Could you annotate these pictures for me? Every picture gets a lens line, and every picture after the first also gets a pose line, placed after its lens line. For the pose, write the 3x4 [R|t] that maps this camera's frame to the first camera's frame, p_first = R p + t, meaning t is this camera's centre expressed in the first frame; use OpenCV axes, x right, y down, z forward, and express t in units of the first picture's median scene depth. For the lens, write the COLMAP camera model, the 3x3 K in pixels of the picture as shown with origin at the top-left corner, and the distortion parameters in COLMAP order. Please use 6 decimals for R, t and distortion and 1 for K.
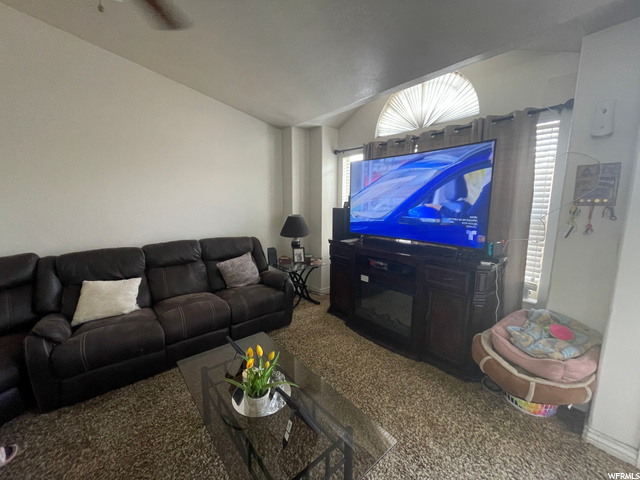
lens RADIAL K [[257.1, 0, 319.2], [0, 257.1, 238.1], [0, 0, 1]] dist [-0.002749, 0.000811]
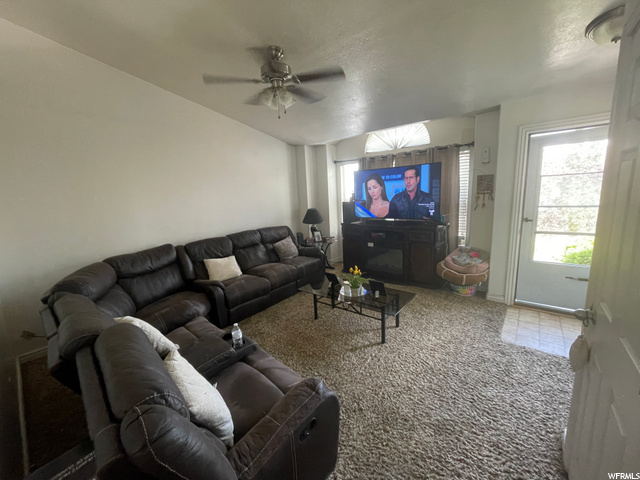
lens RADIAL K [[257.1, 0, 318.9], [0, 257.1, 236.9], [0, 0, 1]] dist [-0.002749, 0.000811]
pose [[0.980299, -0.082444, 0.179489, -0.445026], [0.077887, 0.996439, 0.032301, 0.032978], [-0.181512, -0.017685, 0.983230, -0.546125]]
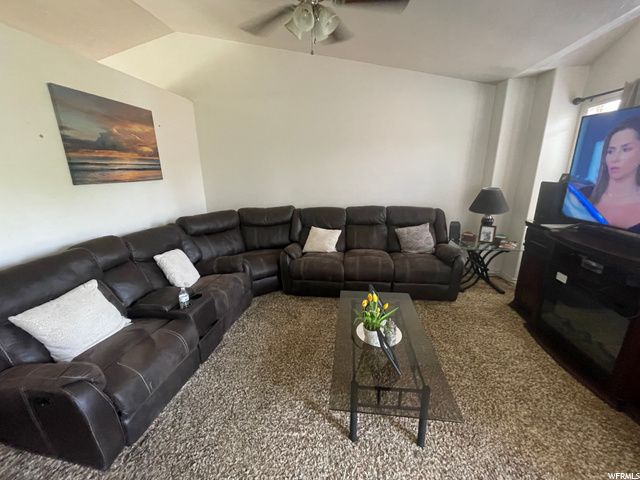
lens RADIAL K [[257.1, 0, 322.8], [0, 257.1, 239.3], [0, 0, 1]] dist [-0.002749, 0.000811]
pose [[0.687560, 0.182122, -0.702917, 0.212531], [-0.086665, 0.981698, 0.169581, -0.024040], [0.720937, -0.055679, 0.690760, -0.034197]]
